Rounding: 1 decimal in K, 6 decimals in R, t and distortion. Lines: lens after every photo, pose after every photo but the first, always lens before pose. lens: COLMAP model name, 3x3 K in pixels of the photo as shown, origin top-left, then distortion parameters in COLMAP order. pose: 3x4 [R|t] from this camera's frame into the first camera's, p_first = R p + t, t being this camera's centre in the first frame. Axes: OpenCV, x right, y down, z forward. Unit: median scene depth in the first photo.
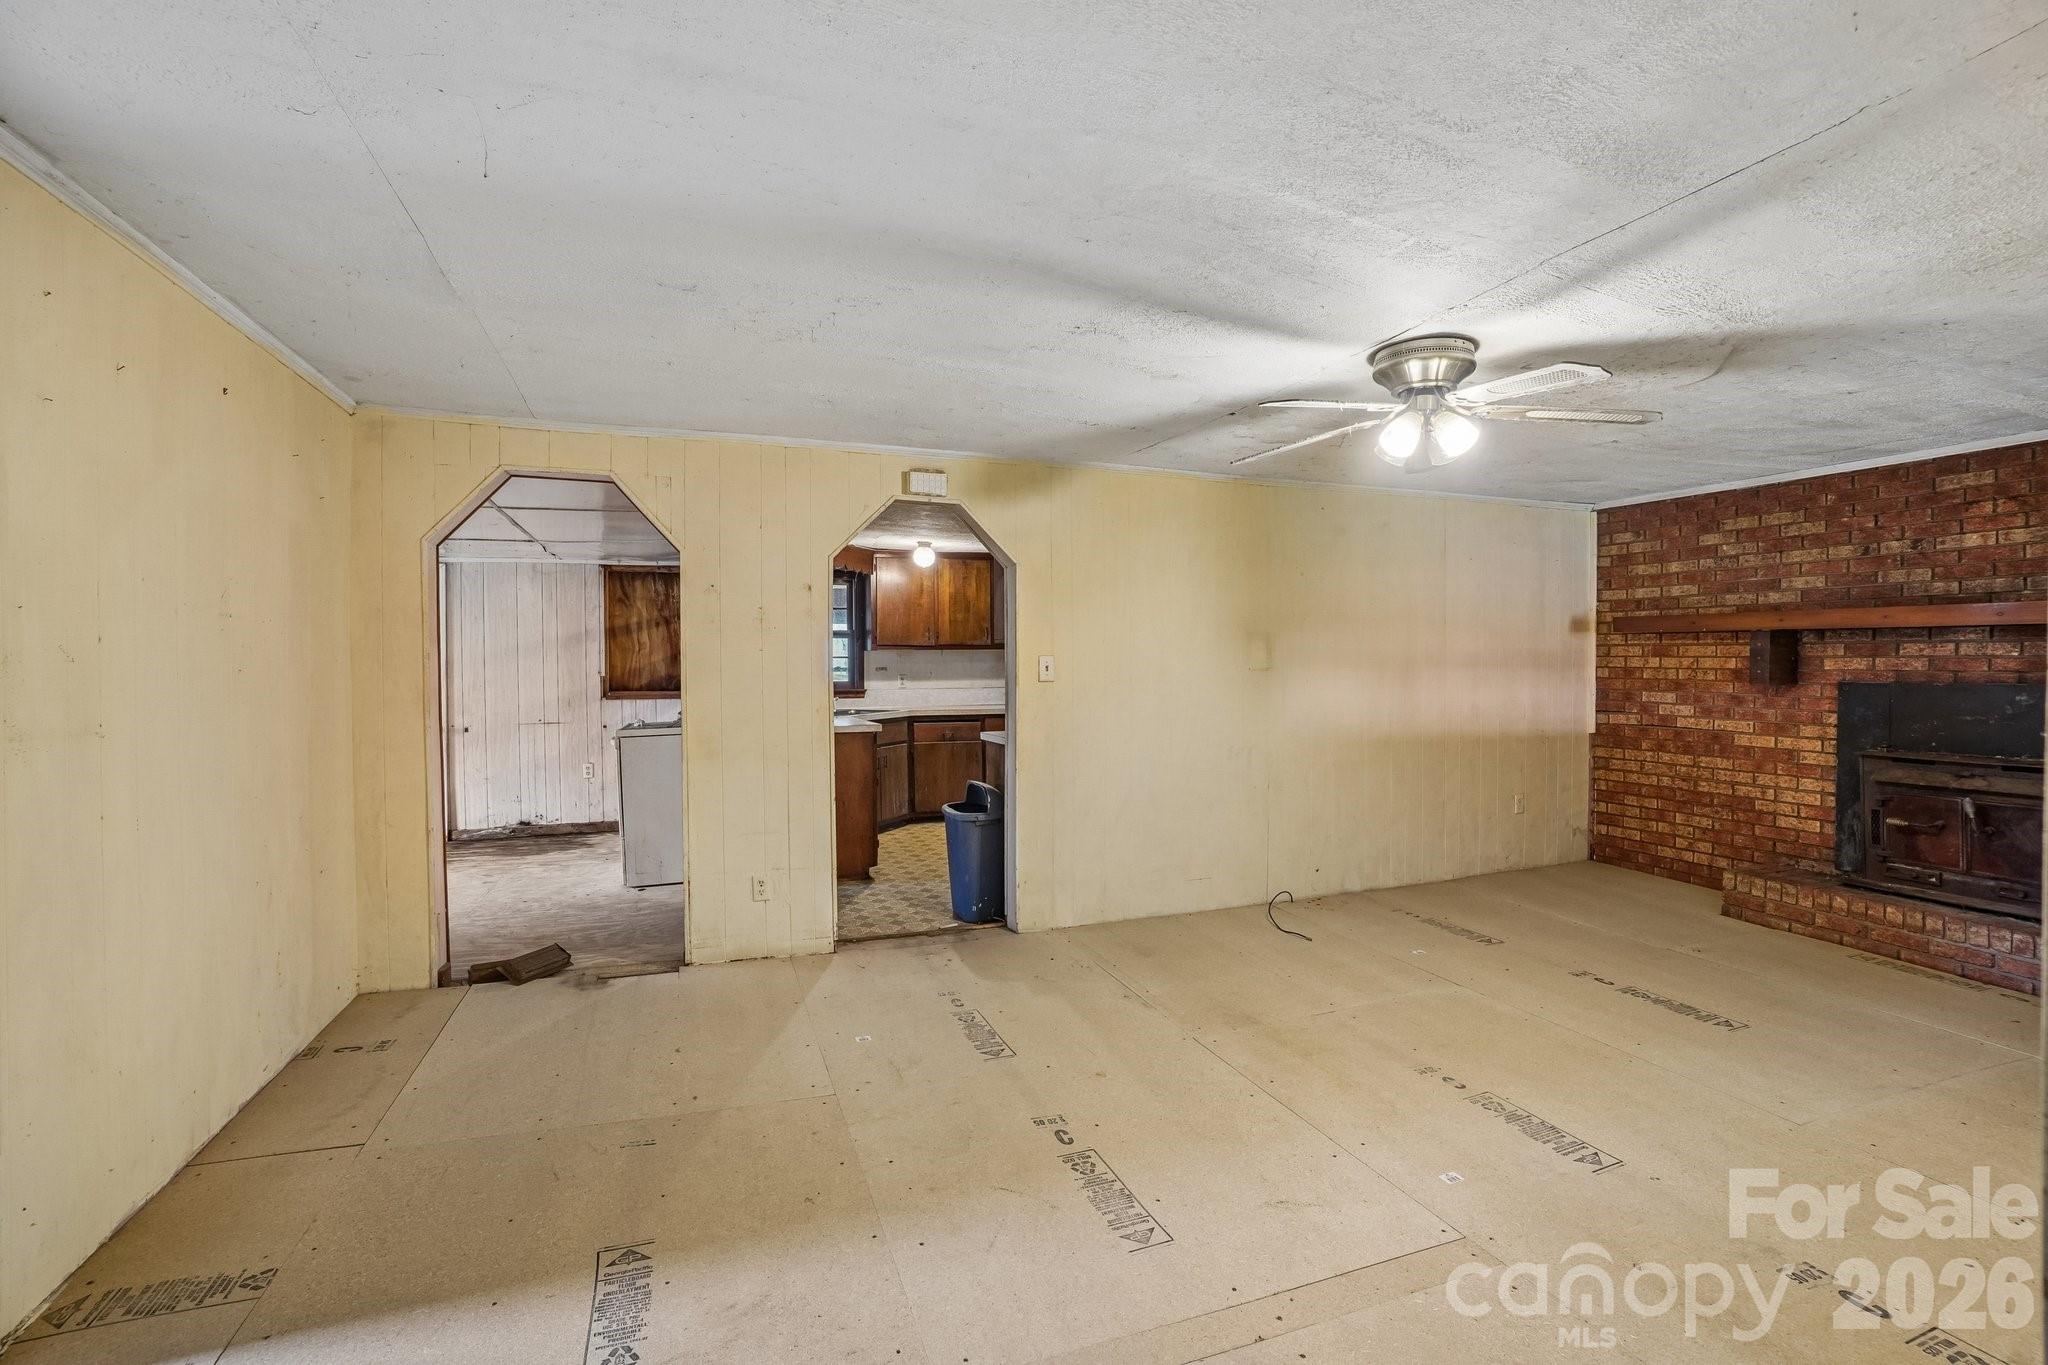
lens RADIAL K [[910.9, 0, 1016.0], [0, 910.9, 677.9], [0, 0, 1]] dist [-0.060362, 0.027494]
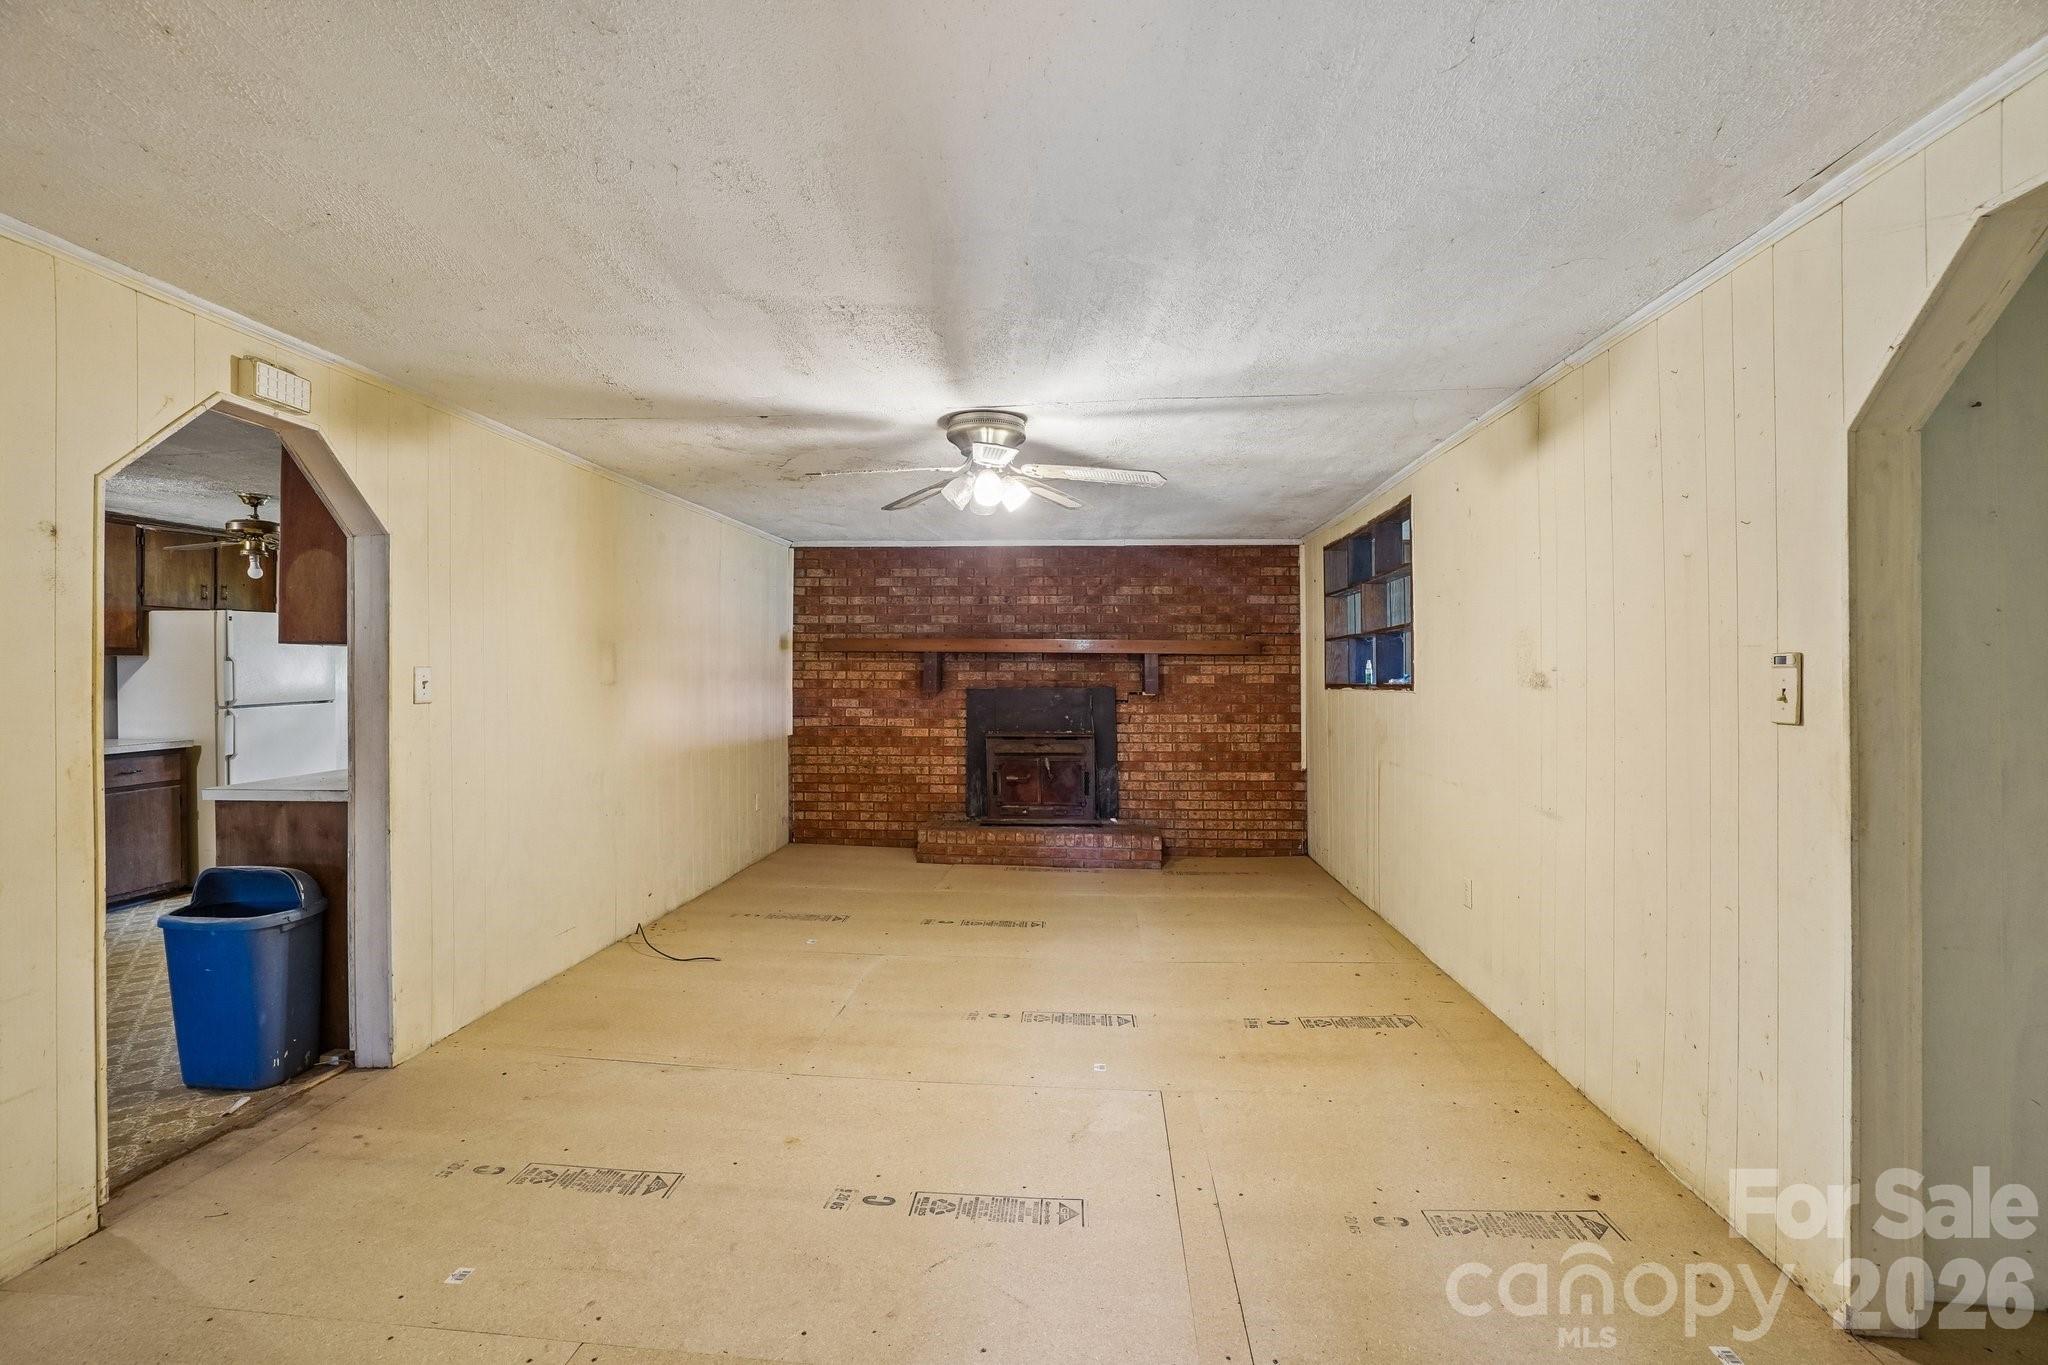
lens RADIAL K [[910.9, 0, 1016.0], [0, 910.9, 677.9], [0, 0, 1]] dist [-0.060362, 0.027494]
pose [[0.432544, -0.003176, 0.901607, -0.365960], [0.016300, 0.999858, -0.004298, -0.004654], [-0.901466, 0.016555, 0.432534, 0.250508]]
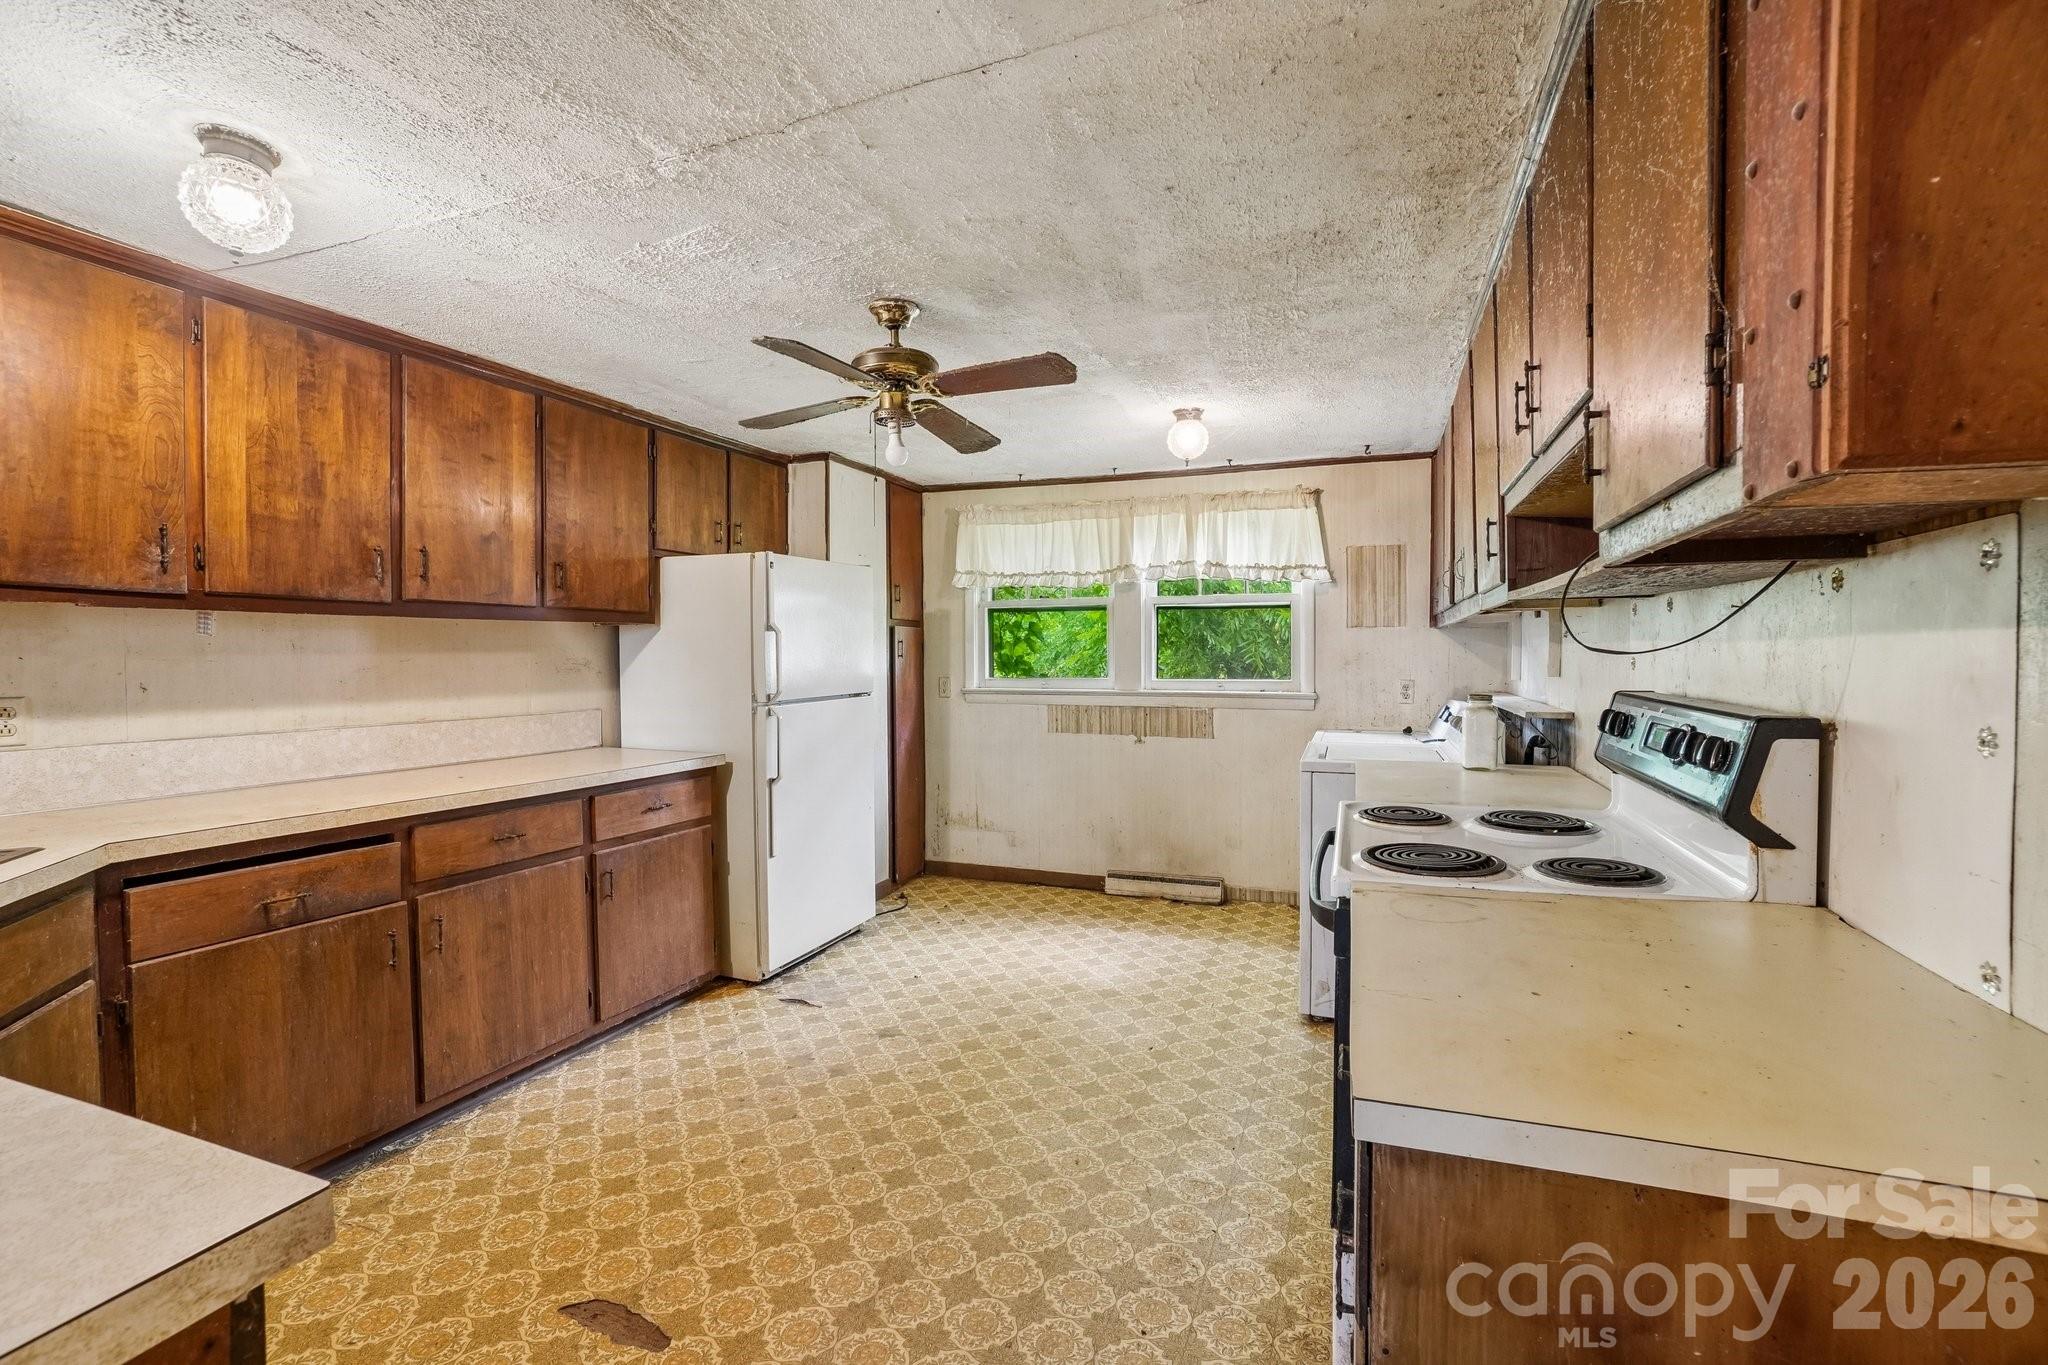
lens RADIAL K [[885.7, 0, 1016.4], [0, 885.7, 670.6], [0, 0, 1]] dist [-0.070502, 0.021919]
pose [[0.653775, -0.009409, 0.756630, -0.195625], [0.016339, 0.999865, -0.001684, -0.010651], [-0.756512, 0.013463, 0.653841, 1.024816]]
